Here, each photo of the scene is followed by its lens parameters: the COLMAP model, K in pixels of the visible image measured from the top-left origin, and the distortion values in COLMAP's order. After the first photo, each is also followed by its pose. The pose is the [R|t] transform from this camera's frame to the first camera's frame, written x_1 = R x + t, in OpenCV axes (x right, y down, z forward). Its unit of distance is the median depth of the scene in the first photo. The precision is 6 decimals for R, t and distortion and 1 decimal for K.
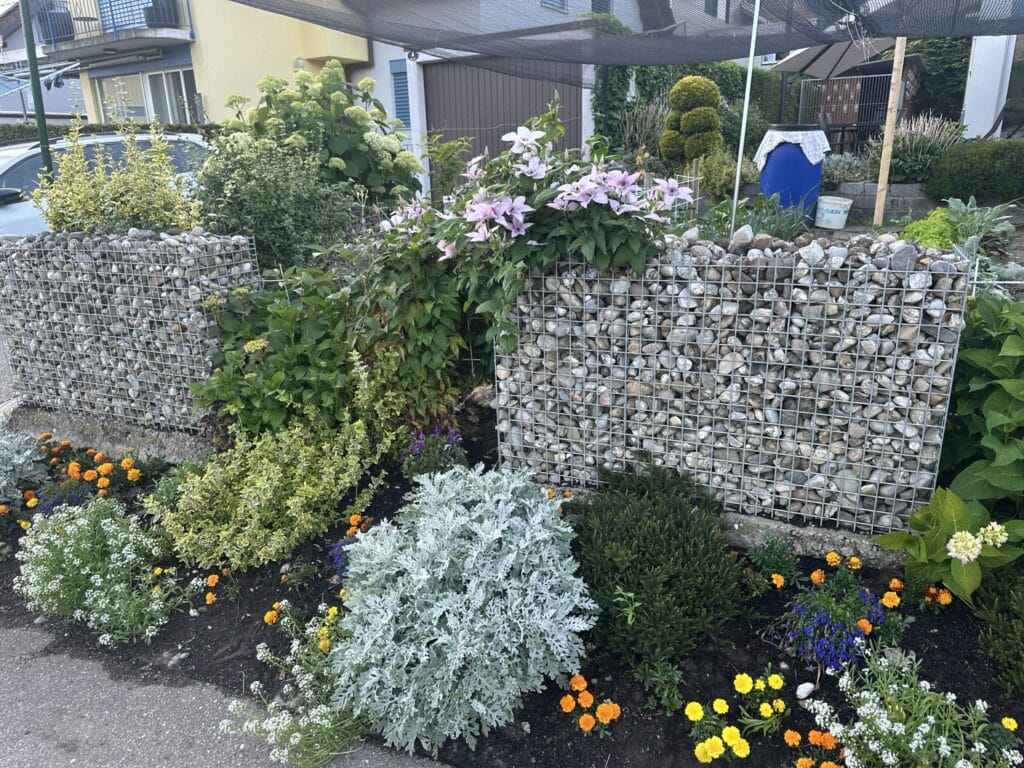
lens RADIAL K [[716.3, 0, 512.0], [0, 716.3, 384.0], [0, 0, 1]] dist [0.106122, -0.188614]
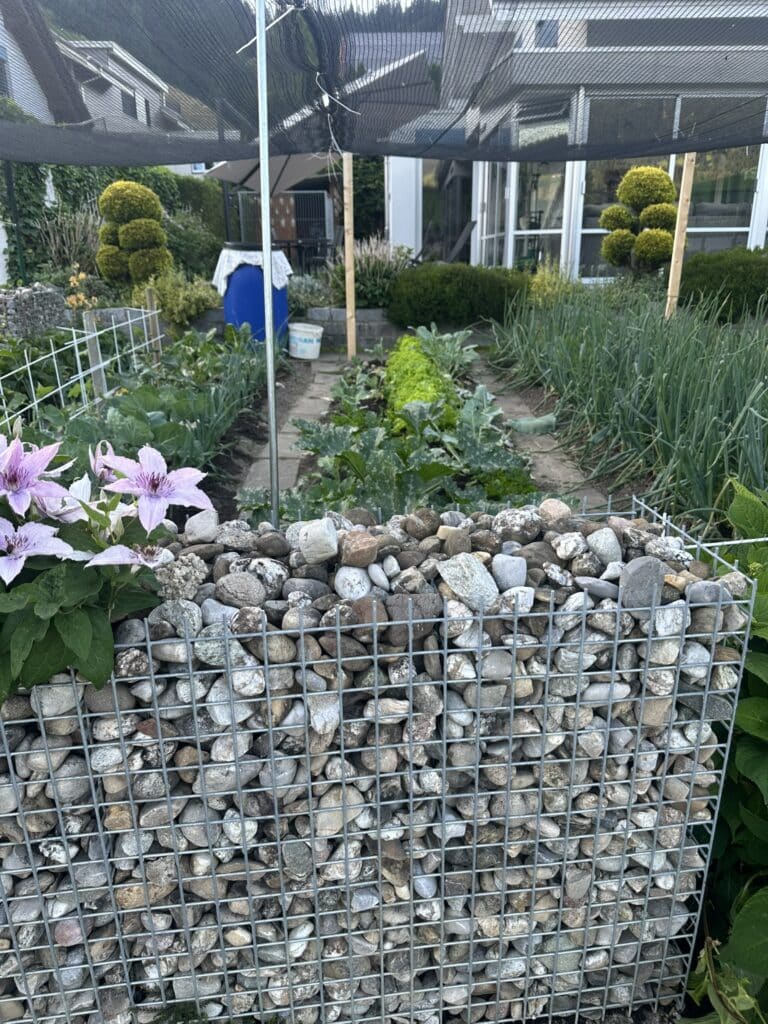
lens RADIAL K [[729.1, 0, 382.8], [0, 729.1, 501.7], [0, 0, 1]] dist [-0.000657, -0.008438]
pose [[0.854019, -0.151448, 0.497709, 0.121874], [0.145517, 0.988043, 0.050959, -0.244481], [-0.499475, 0.028905, 0.865846, 0.565507]]
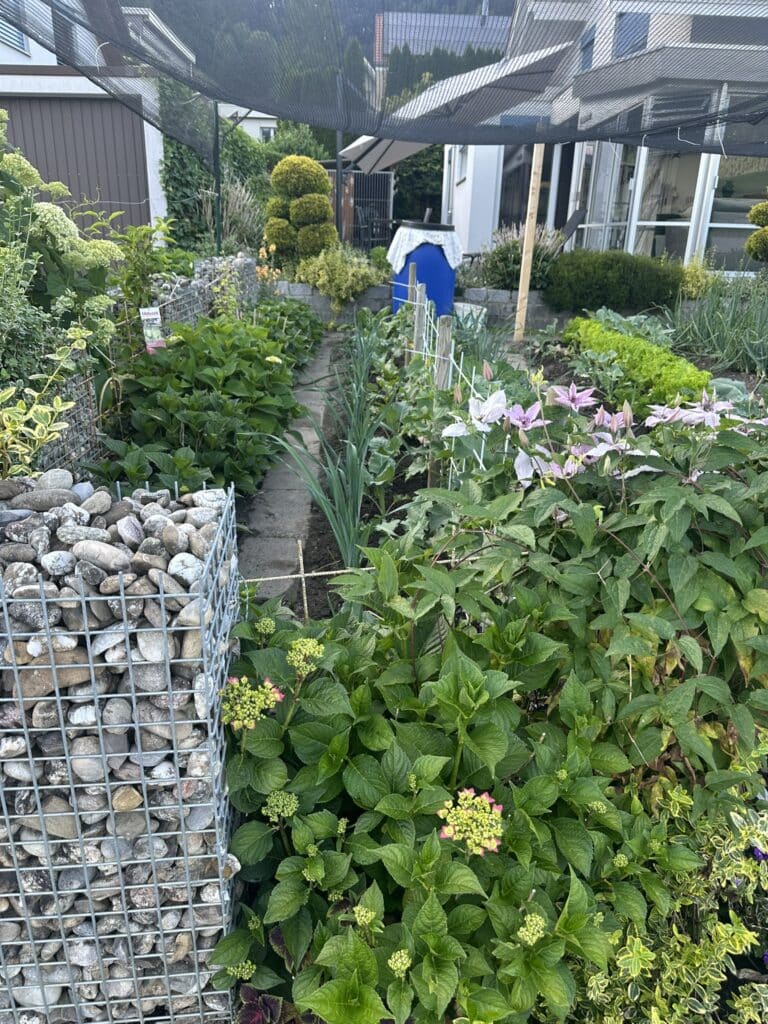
lens RADIAL K [[725.4, 0, 384.0], [0, 725.4, 512.0], [0, 0, 1]] dist [-0.002388, -0.002859]
pose [[0.844771, -0.140286, 0.516412, -0.689567], [0.110476, 0.989957, 0.088206, -0.299568], [-0.523600, -0.017463, 0.851785, 0.875921]]
